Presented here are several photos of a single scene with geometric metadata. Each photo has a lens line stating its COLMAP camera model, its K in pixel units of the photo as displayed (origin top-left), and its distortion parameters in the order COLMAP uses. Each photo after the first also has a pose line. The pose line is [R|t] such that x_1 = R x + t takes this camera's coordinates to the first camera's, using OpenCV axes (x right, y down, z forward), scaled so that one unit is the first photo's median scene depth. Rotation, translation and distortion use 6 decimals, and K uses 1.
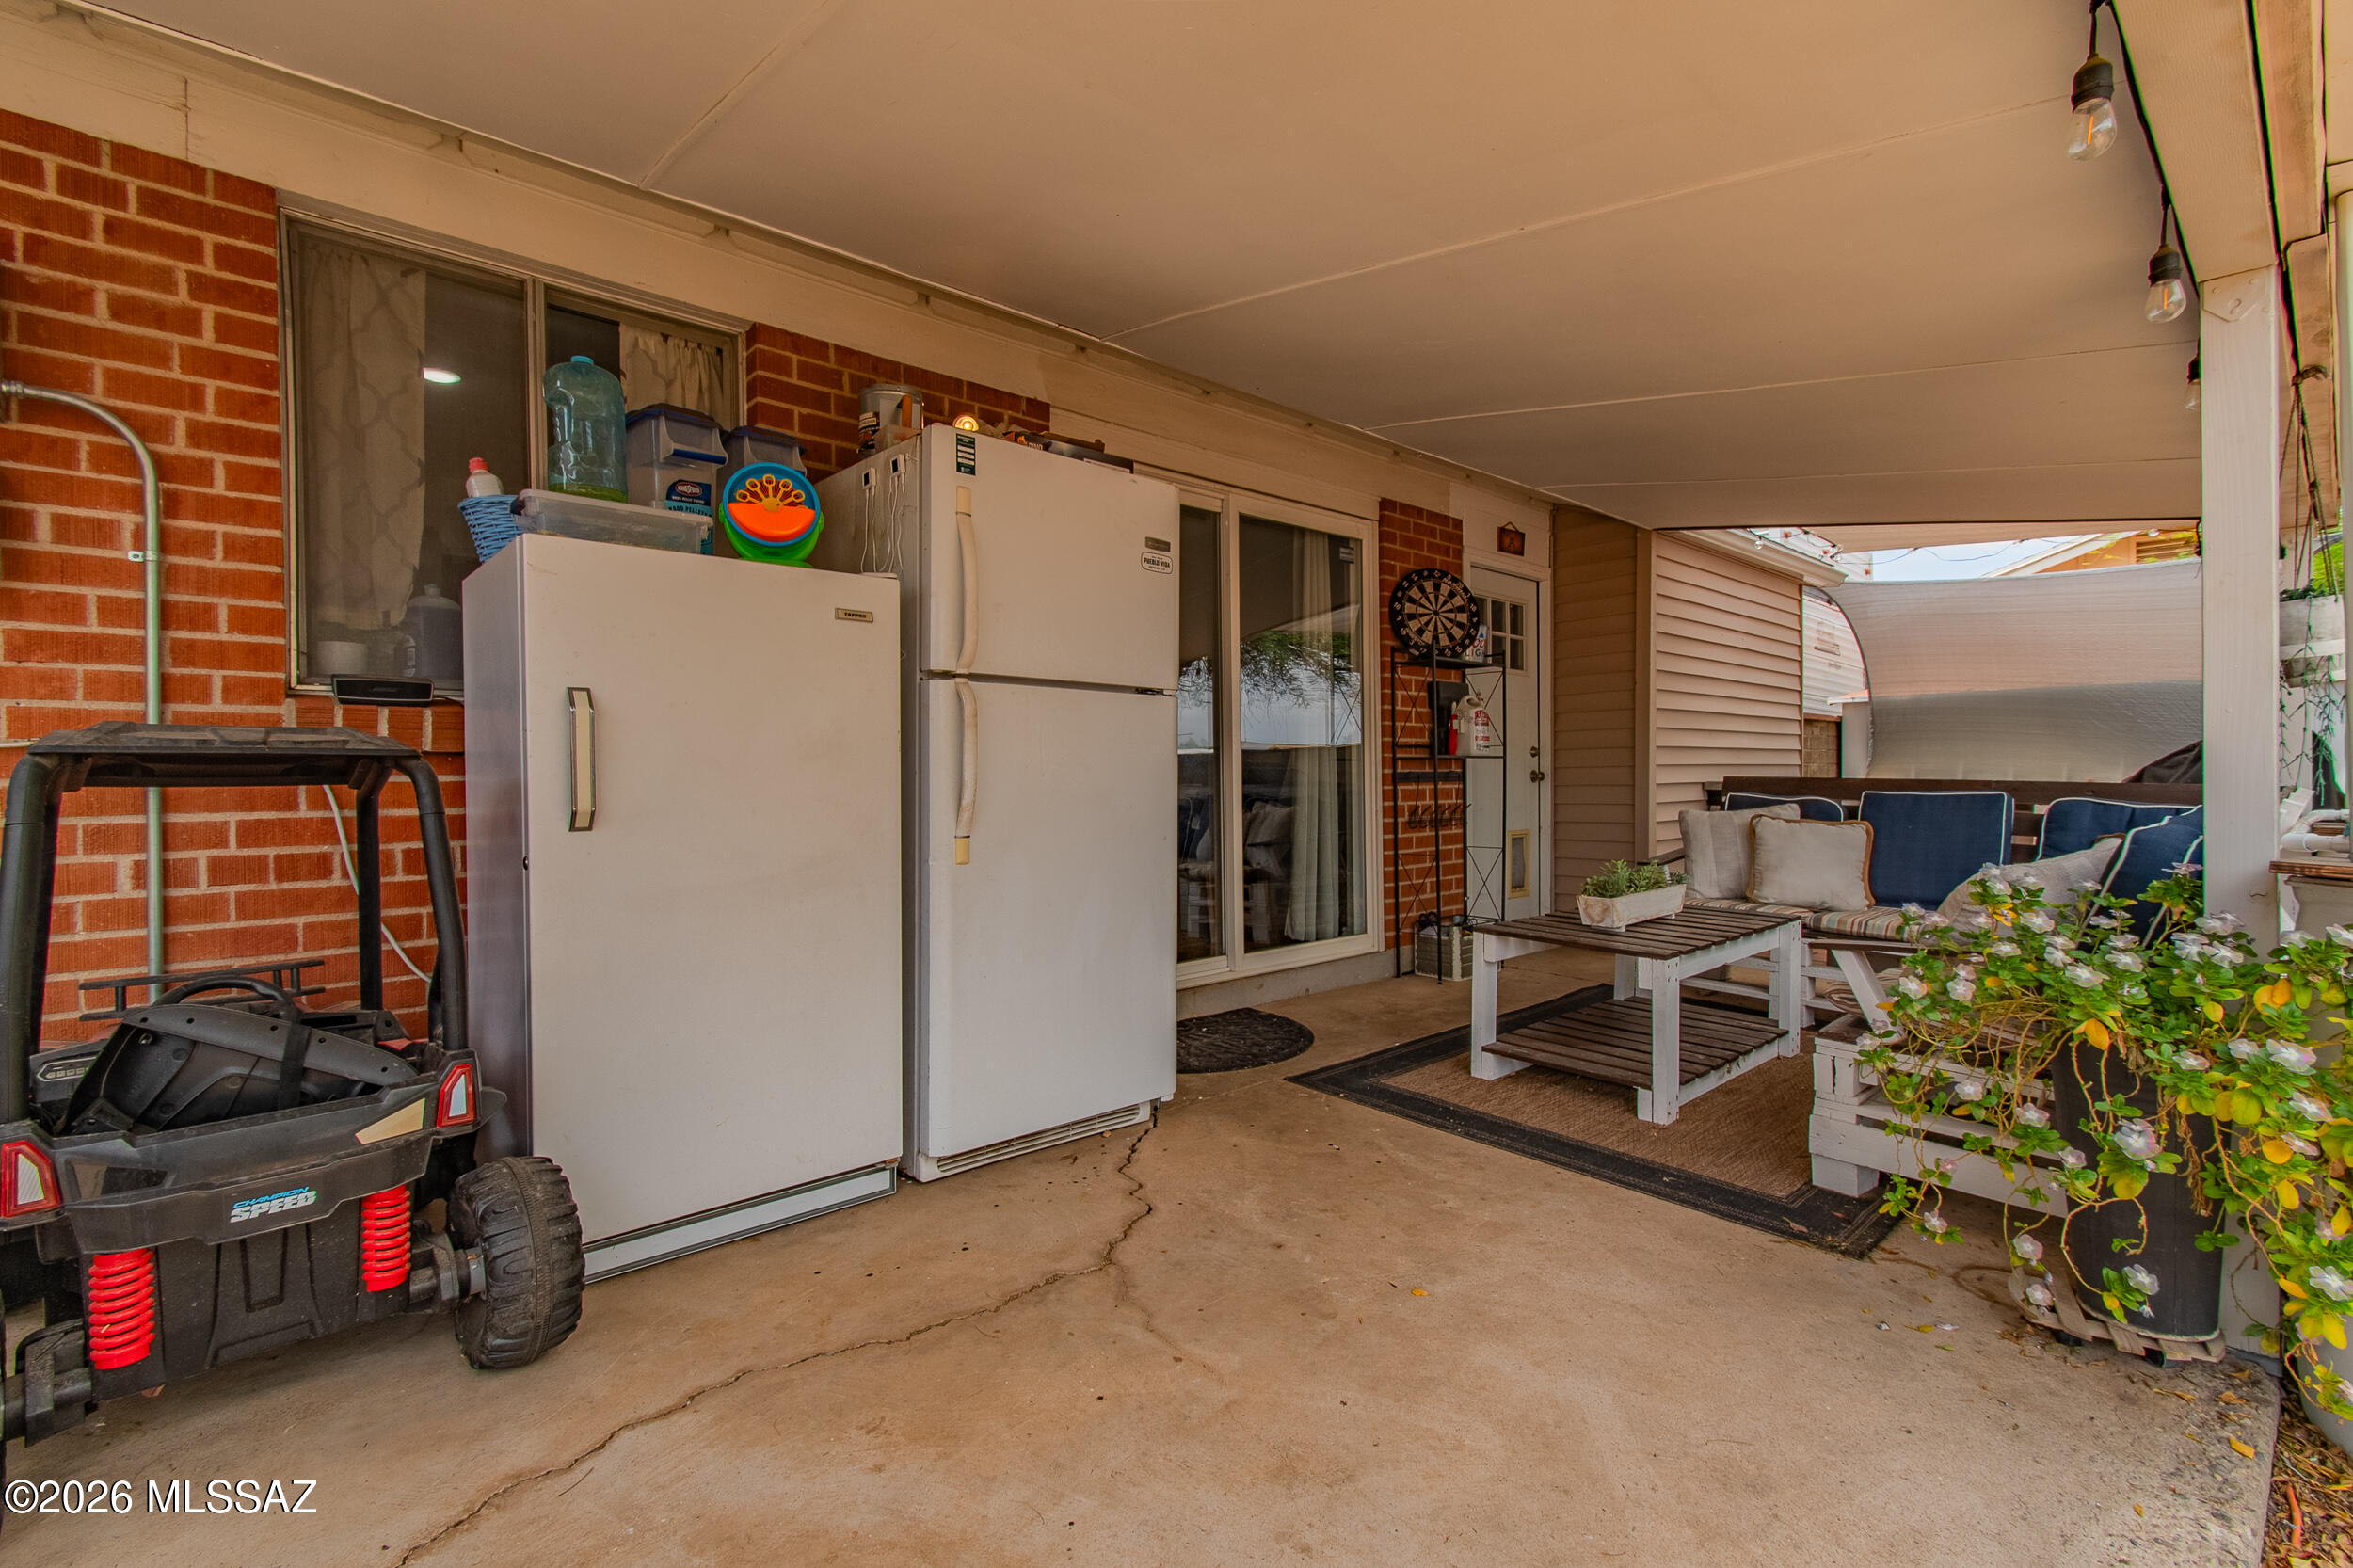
lens RADIAL K [[1030.6, 0, 1176.5], [0, 1030.6, 784.0], [0, 0, 1]] dist [0.000407, 0.000242]
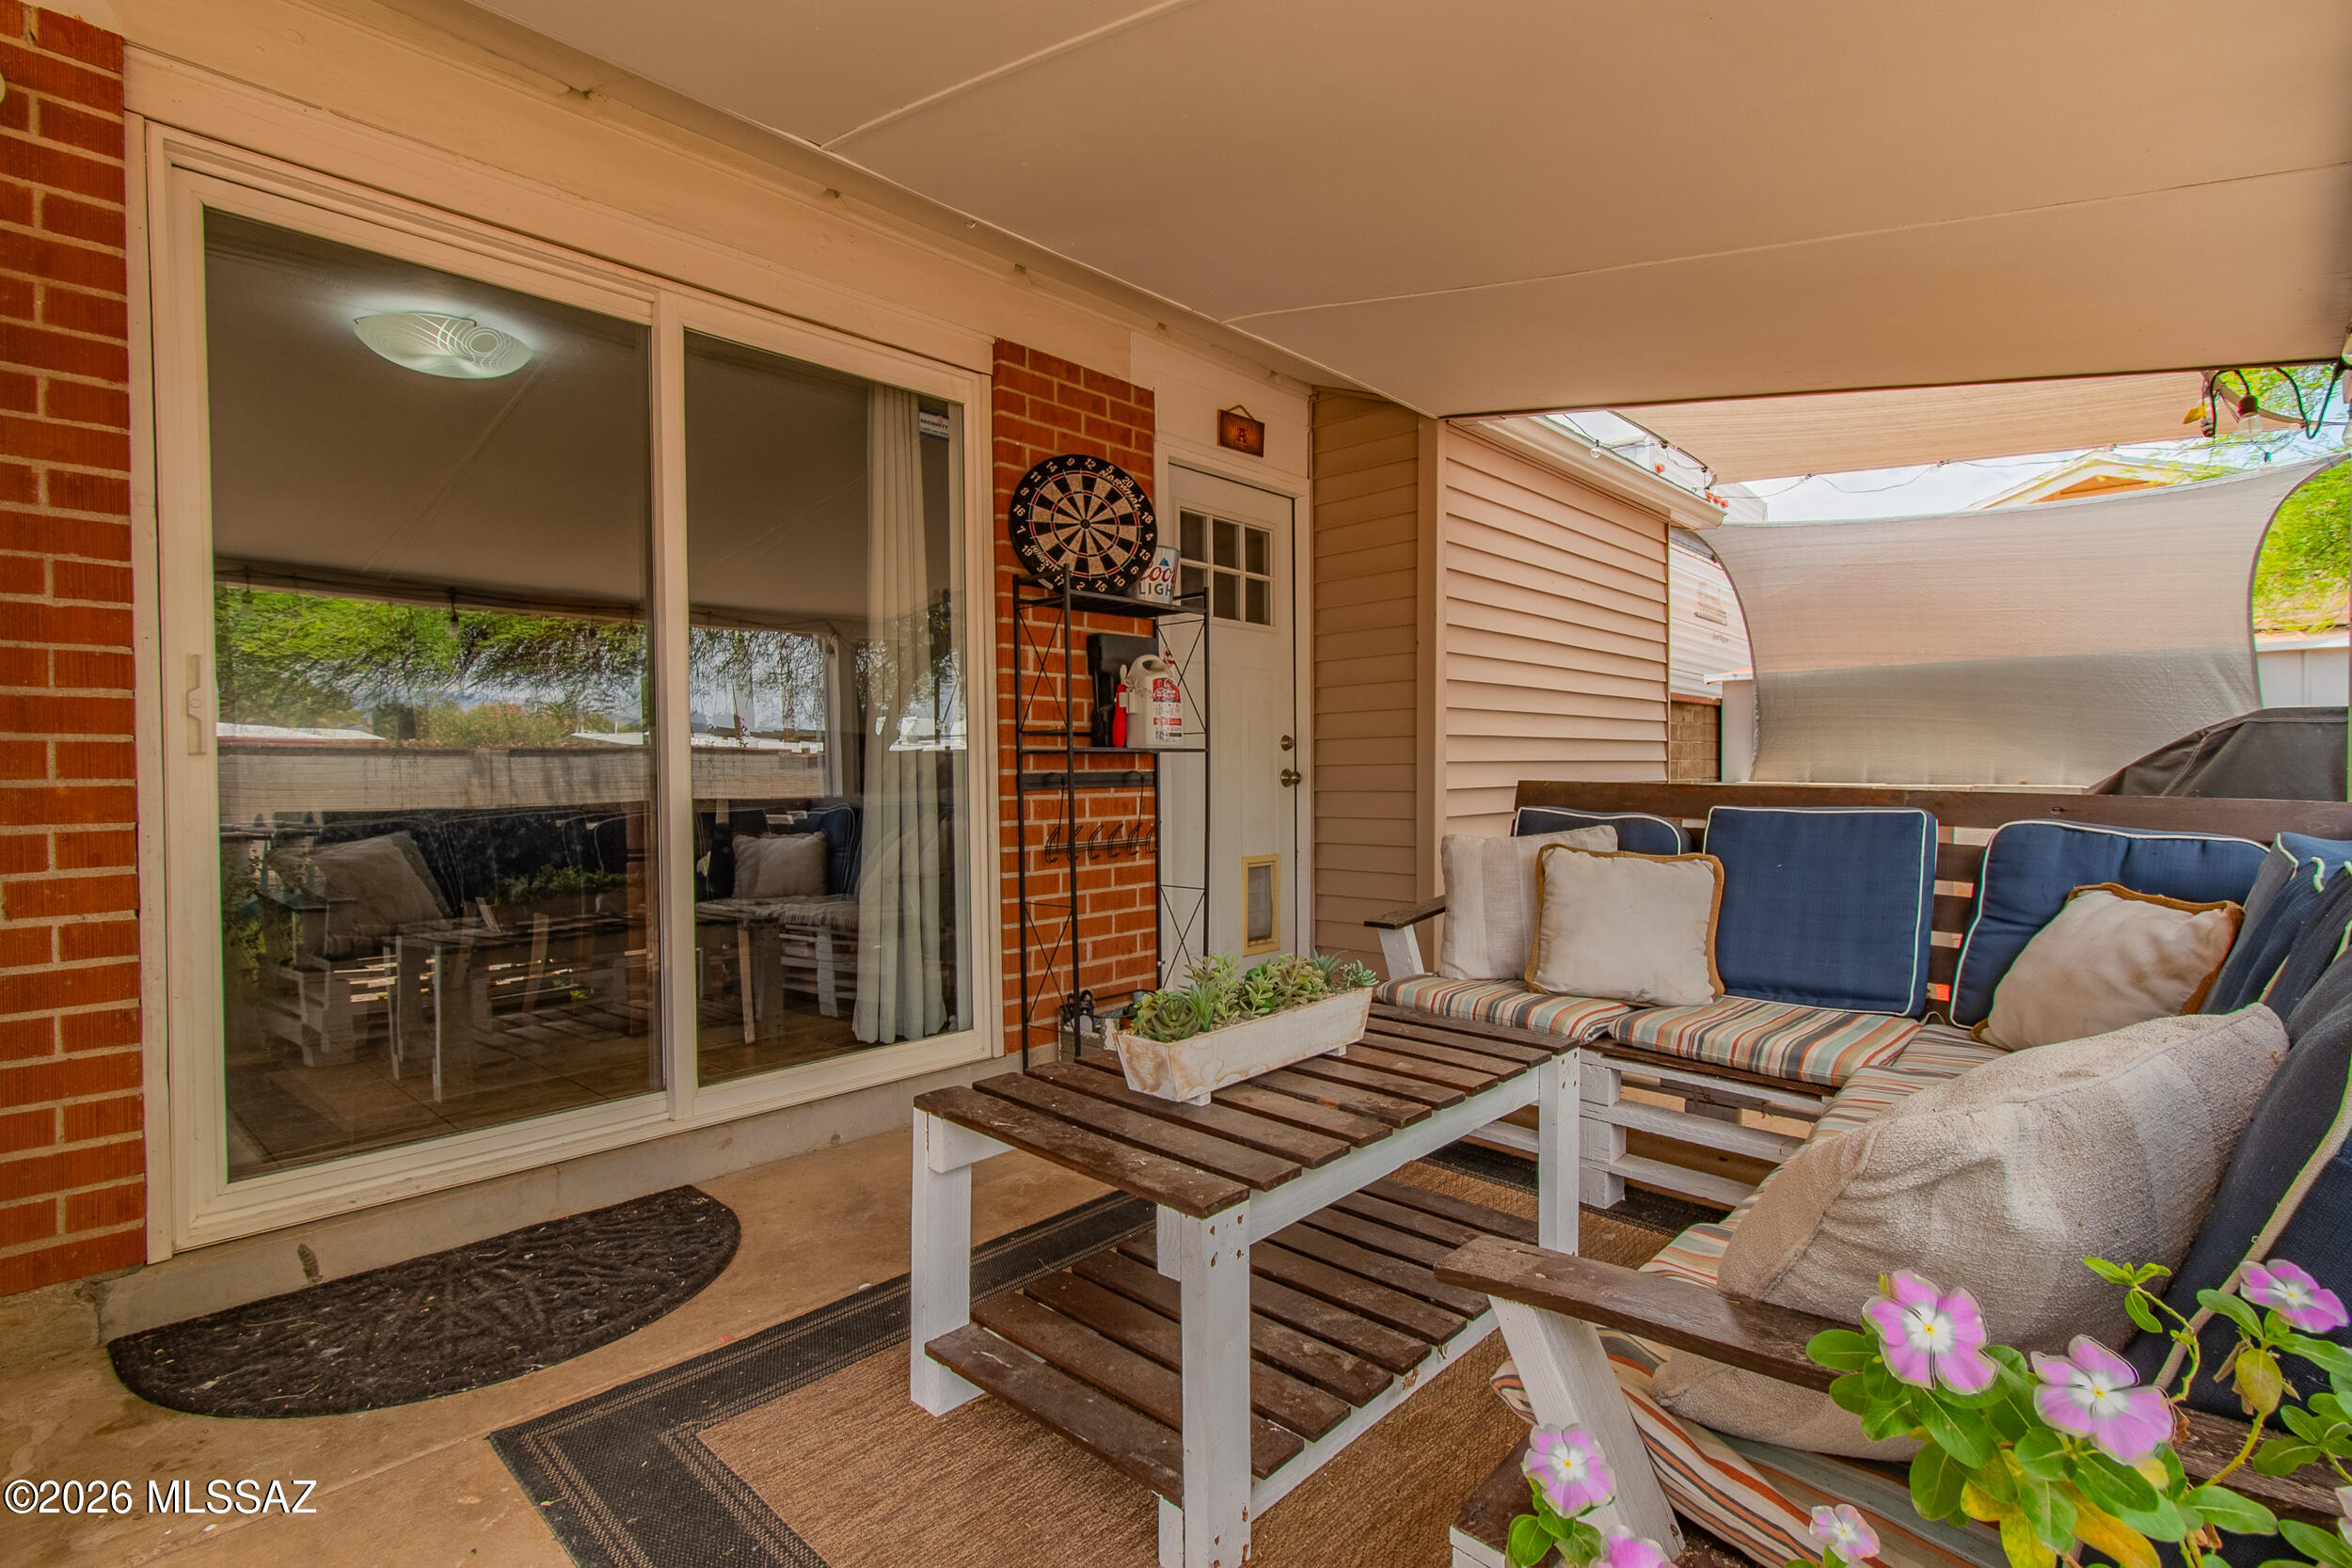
lens RADIAL K [[1098.4, 0, 1177.4], [0, 1098.4, 783.6], [0, 0, 1]] dist [0.000477, -0.002104]
pose [[0.996272, -0.000460, 0.086264, 0.248578], [-0.000019, 0.999985, 0.005549, -0.009265], [-0.086265, -0.005530, 0.996257, 0.316531]]
